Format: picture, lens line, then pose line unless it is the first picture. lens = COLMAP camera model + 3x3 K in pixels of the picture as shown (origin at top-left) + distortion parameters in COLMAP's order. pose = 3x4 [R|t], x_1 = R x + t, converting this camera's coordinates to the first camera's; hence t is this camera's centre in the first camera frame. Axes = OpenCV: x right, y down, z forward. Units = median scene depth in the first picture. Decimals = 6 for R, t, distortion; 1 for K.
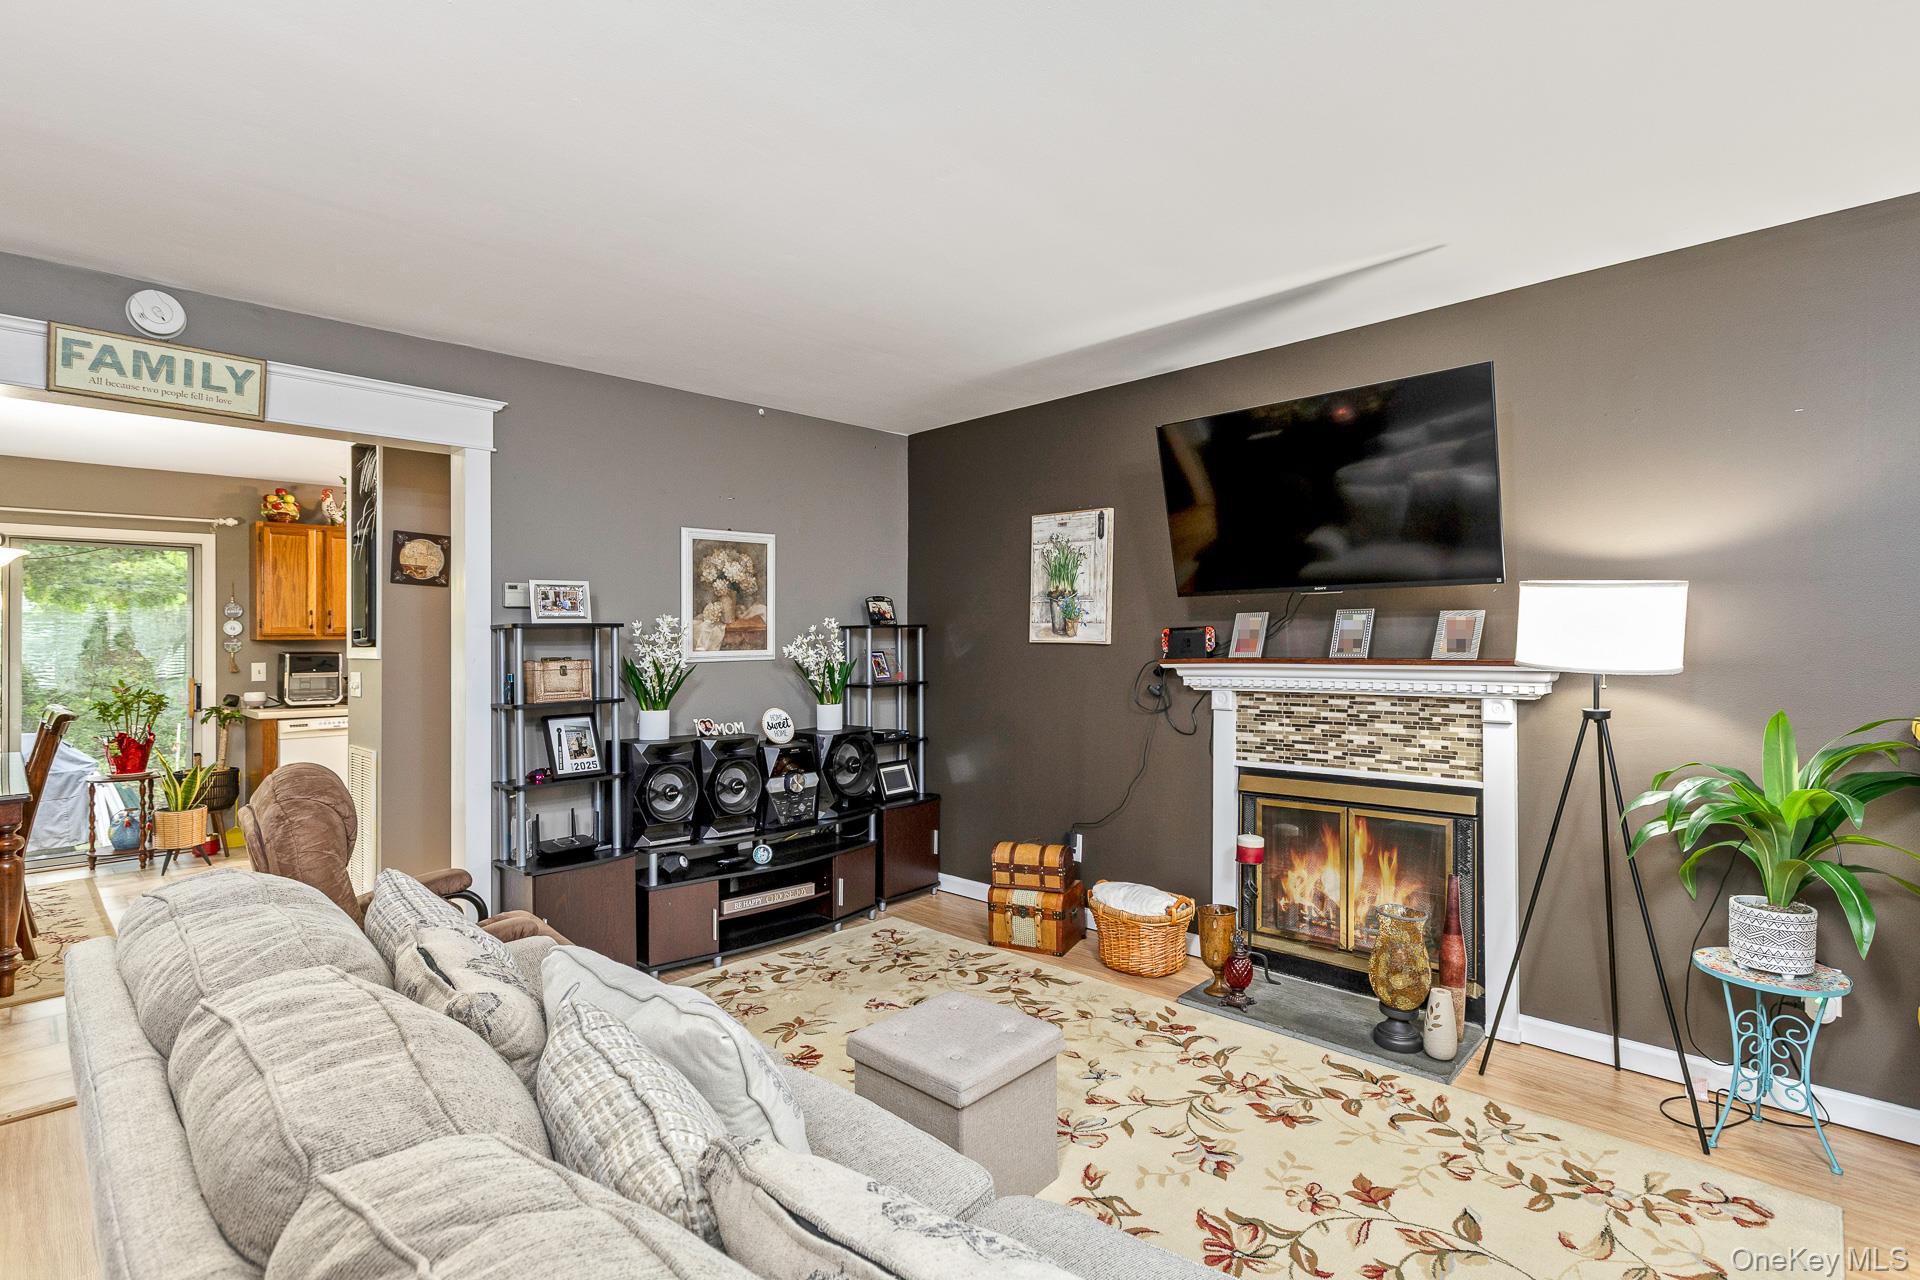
lens RADIAL K [[911.8, 0, 945.9], [0, 911.8, 640.4], [0, 0, 1]] dist [-0.000616, -0.000058]
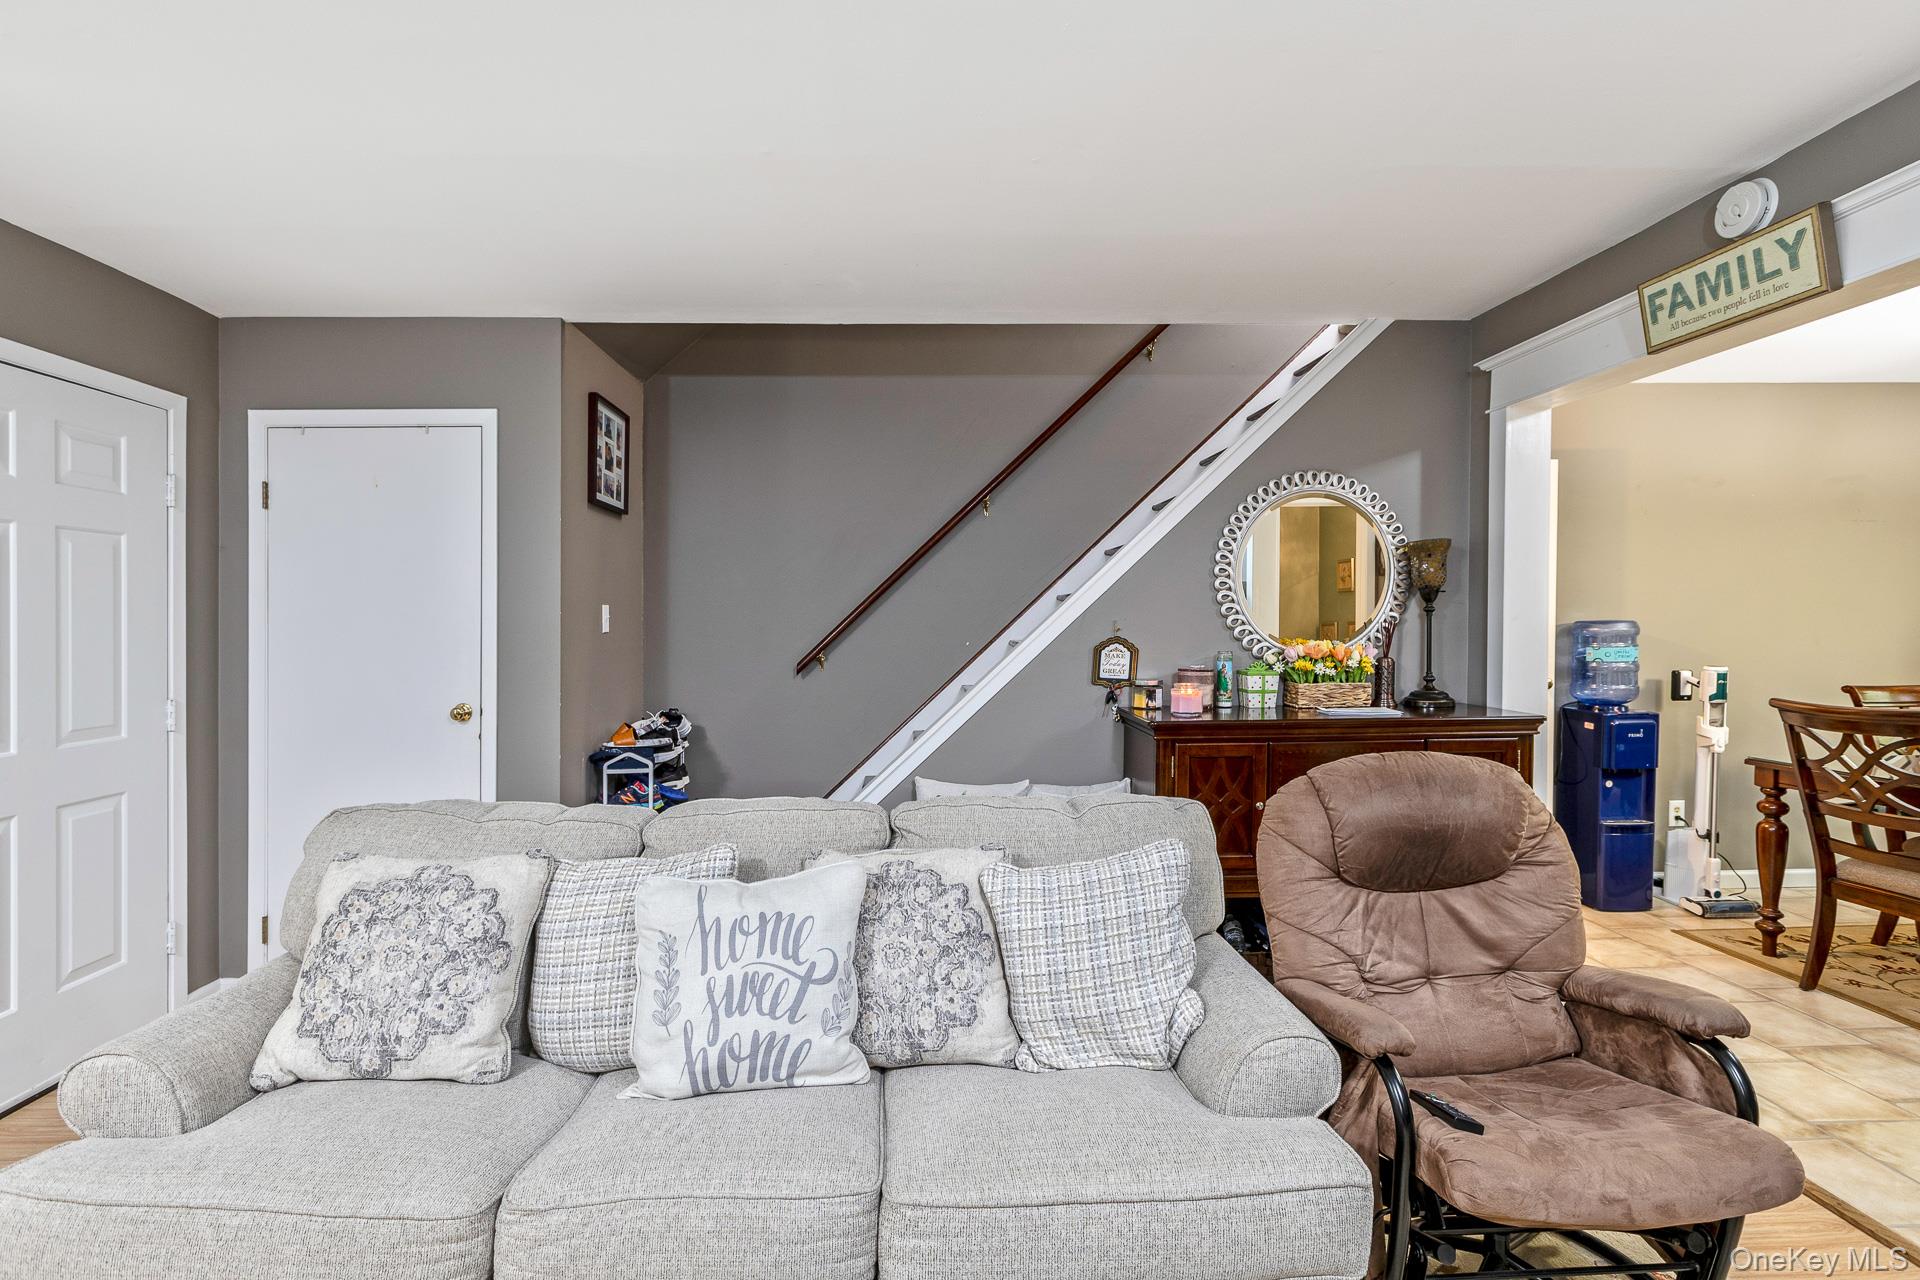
lens RADIAL K [[876.6, 0, 950.1], [0, 876.6, 631.4], [0, 0, 1]] dist [0.003017, -0.000503]
pose [[-0.678976, 0.018178, -0.733935, 0.163925], [0.009319, 0.999826, 0.016143, 0.000522], [0.734101, 0.004121, -0.679028, 0.807133]]
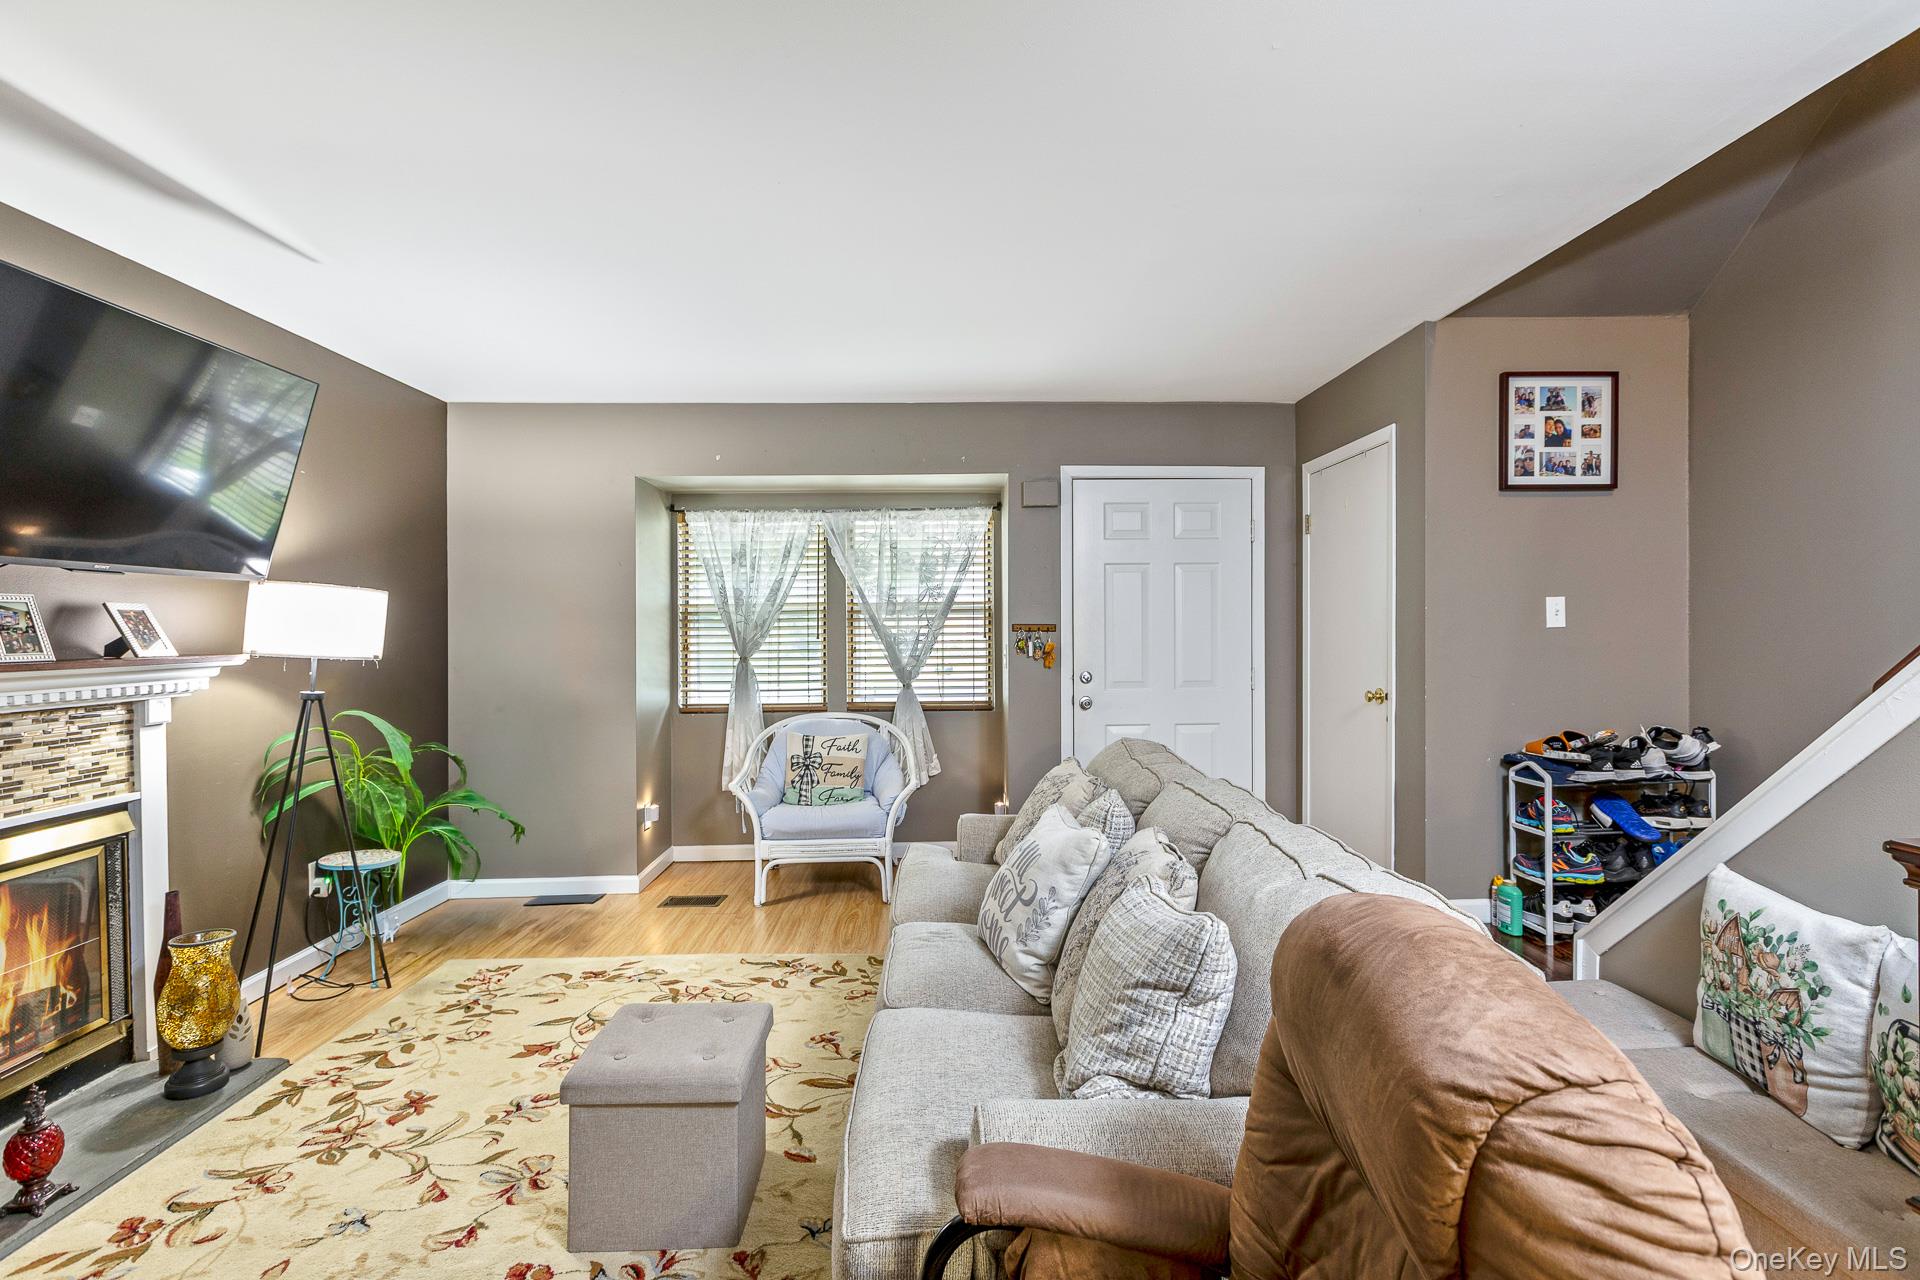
lens RADIAL K [[934.5, 0, 960.2], [0, 934.5, 615.5], [0, 0, 1]] dist [0.000500, -0.000537]
pose [[-0.721158, 0.016843, 0.692565, -0.547819], [0.008008, 0.999840, -0.015976, -0.000283], [-0.692724, -0.005975, -0.721178, 0.913892]]
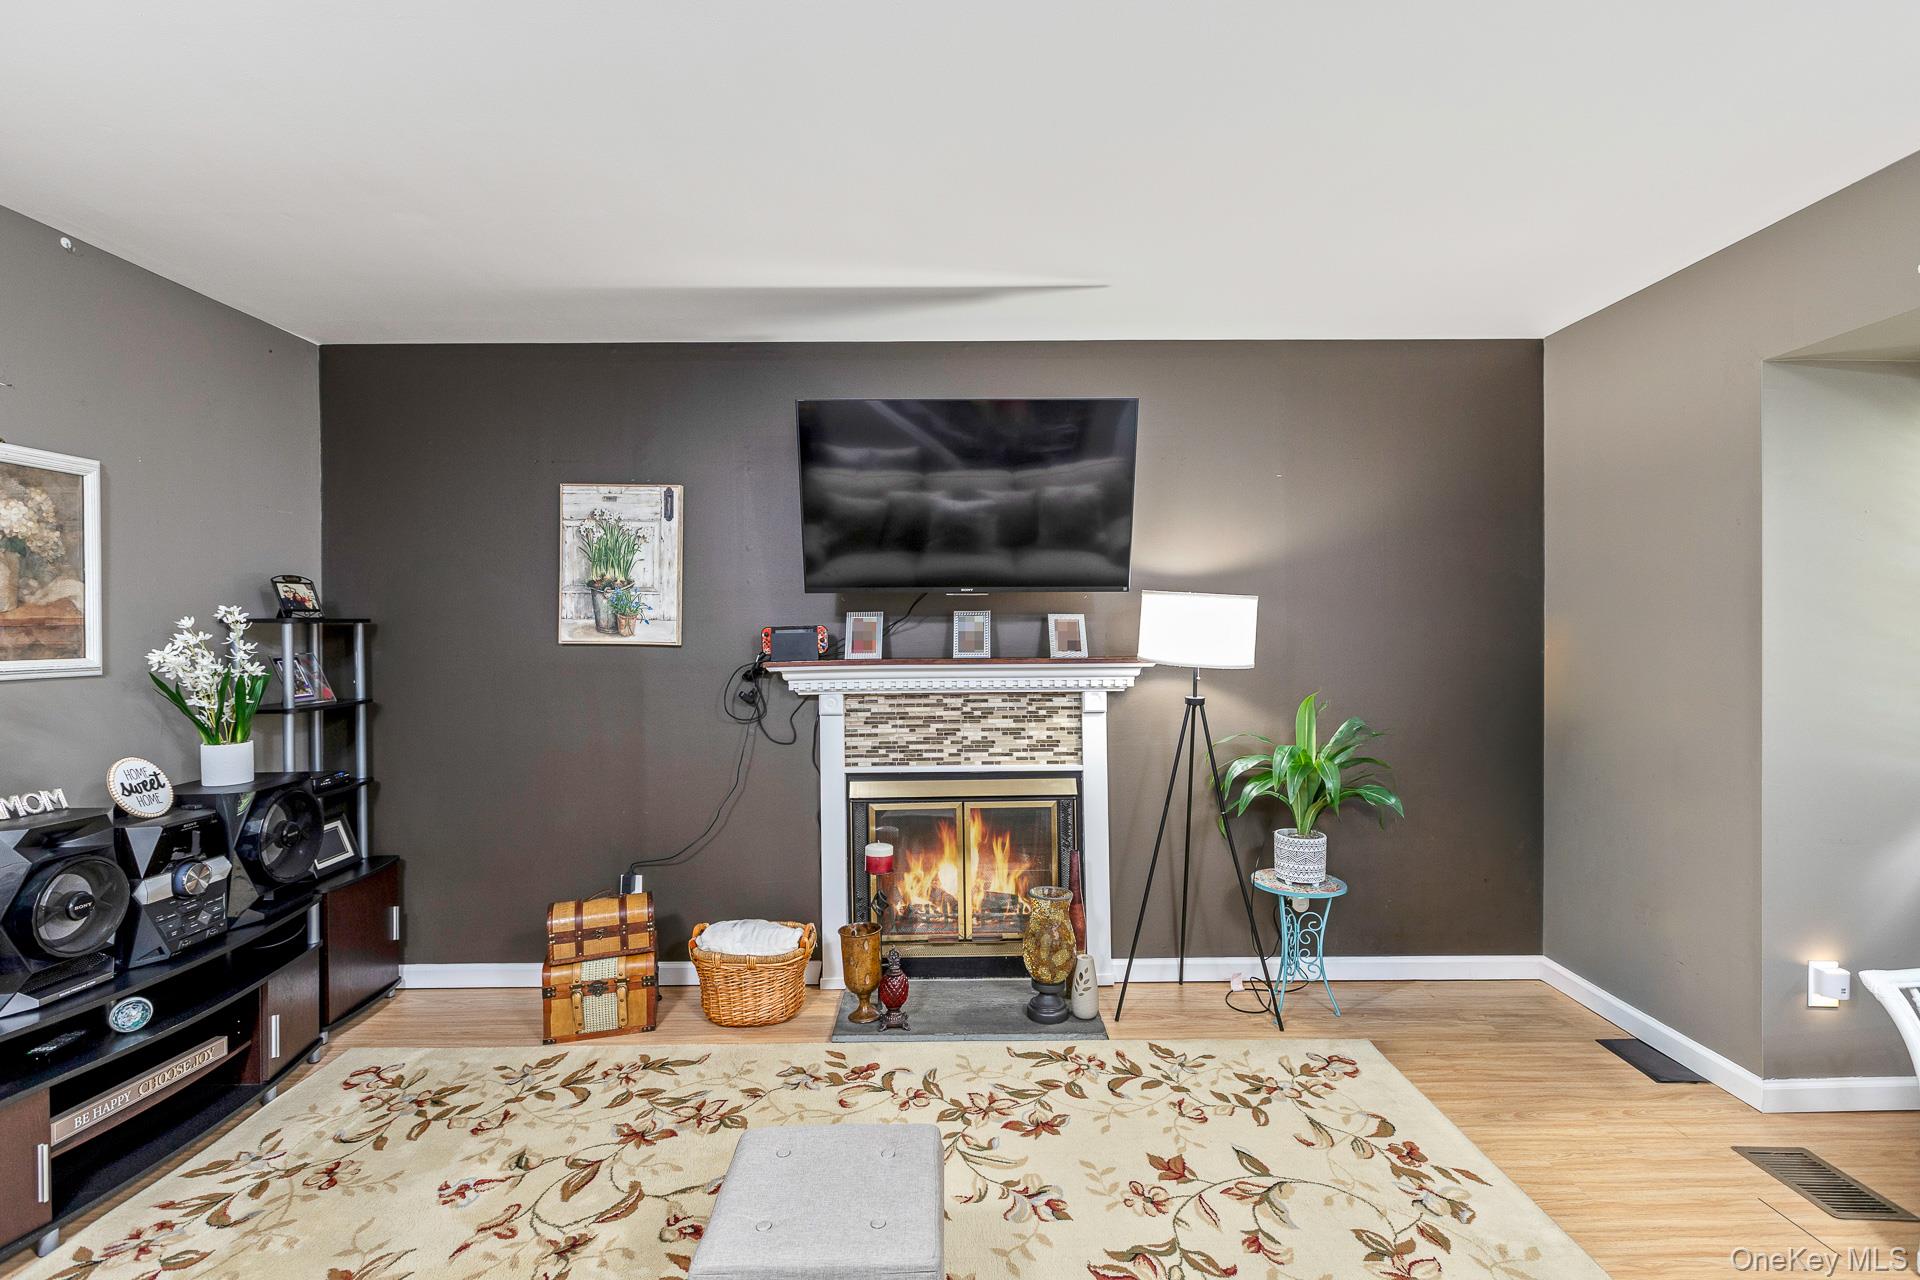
lens RADIAL K [[884.3, 0, 960.0], [0, 884.3, 640.0], [0, 0, 1]] dist [0.001681, -0.000149]
pose [[0.709888, -0.001442, 0.704313, -0.249444], [0.000403, 0.999999, 0.001641, -0.002539], [-0.704315, -0.000881, 0.709887, 0.263773]]
